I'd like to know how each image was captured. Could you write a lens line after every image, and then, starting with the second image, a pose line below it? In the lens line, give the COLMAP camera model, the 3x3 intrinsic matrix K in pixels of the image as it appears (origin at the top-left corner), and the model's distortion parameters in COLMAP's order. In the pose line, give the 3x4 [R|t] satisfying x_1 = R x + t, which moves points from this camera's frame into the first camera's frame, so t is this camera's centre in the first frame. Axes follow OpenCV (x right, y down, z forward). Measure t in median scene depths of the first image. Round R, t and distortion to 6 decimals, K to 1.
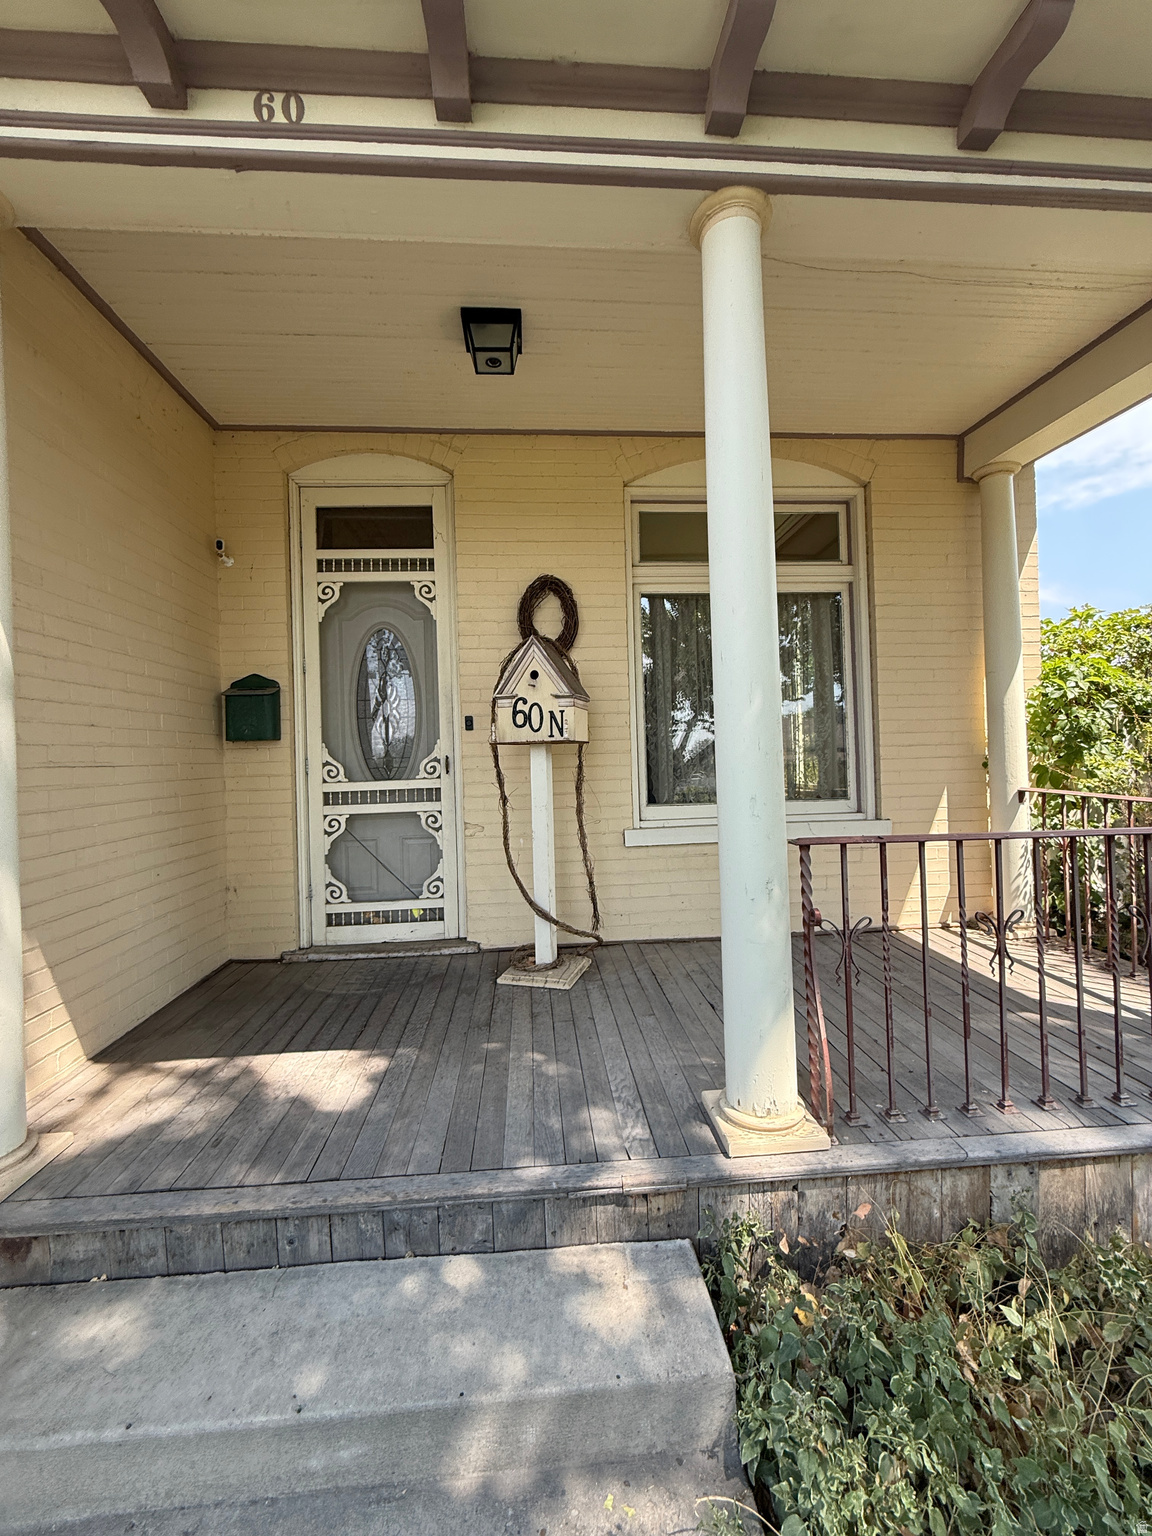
lens RADIAL K [[614.9, 0, 572.8], [0, 614.9, 760.6], [0, 0, 1]] dist [-0.000789, 0.000498]
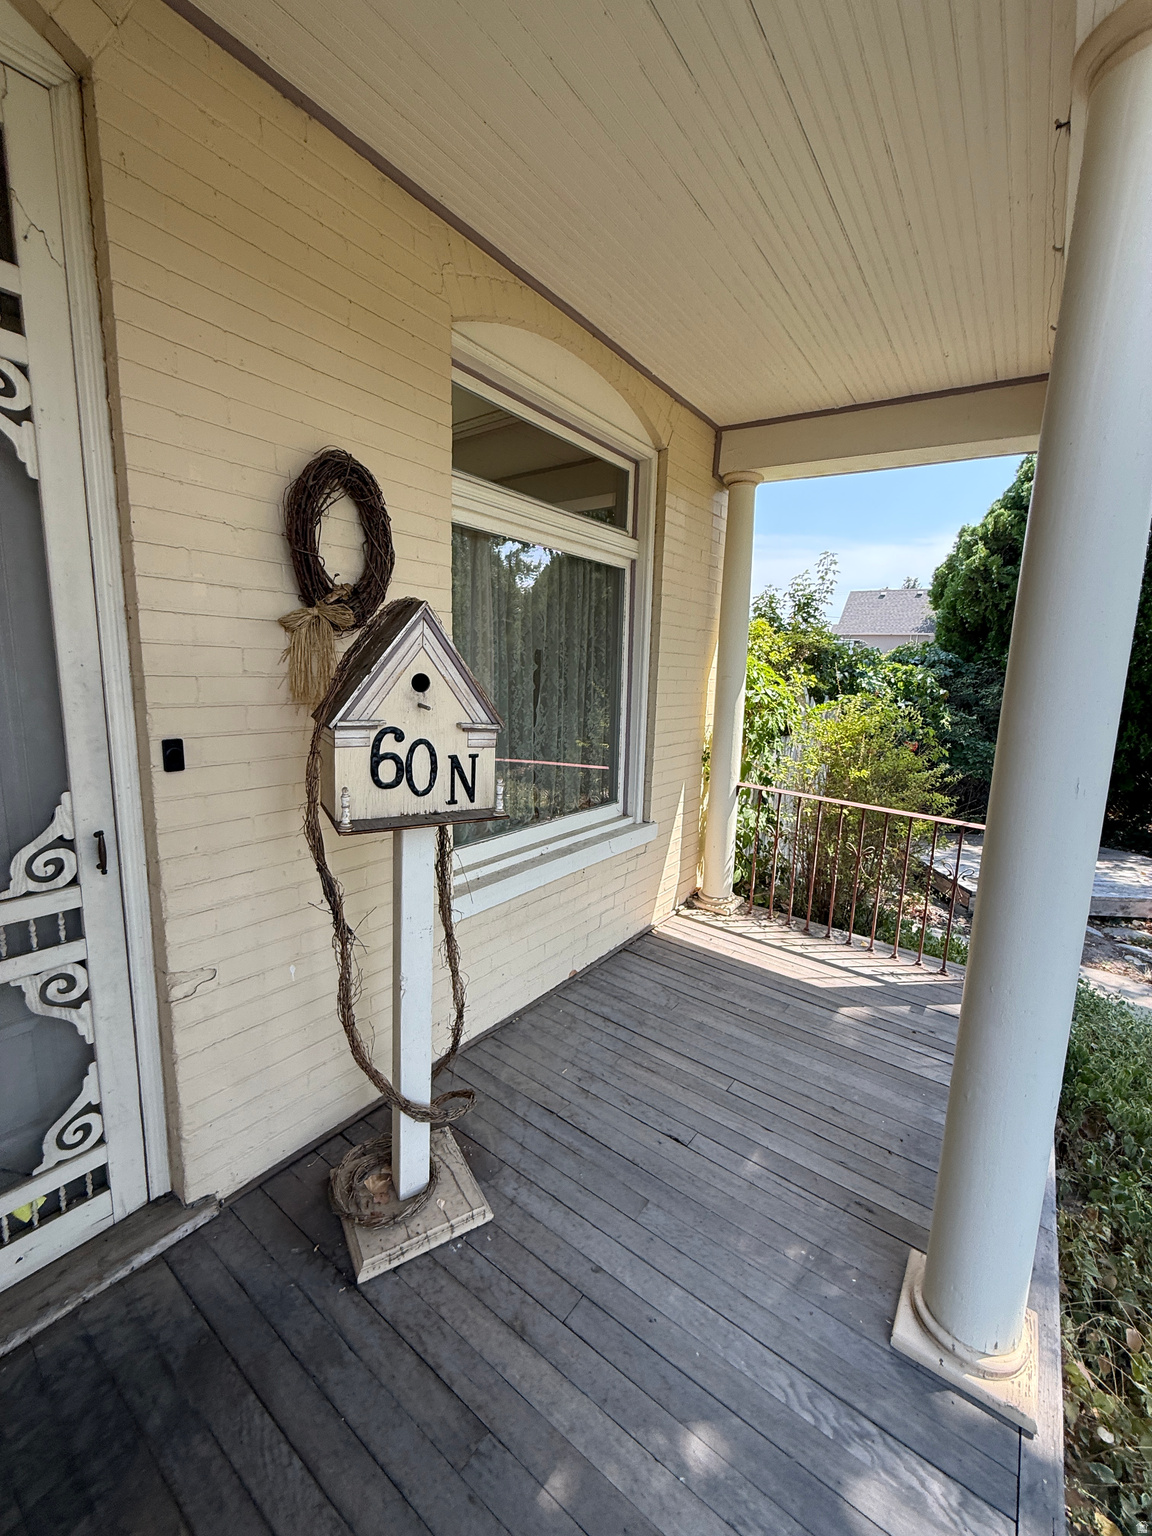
lens RADIAL K [[614.9, 0, 577.2], [0, 614.9, 763.6], [0, 0, 1]] dist [-0.000789, 0.000498]
pose [[0.650459, -0.070283, 0.756283, -0.305527], [-0.054186, 0.988879, 0.138503, -0.128159], [-0.757606, -0.131070, 0.639416, 0.494254]]
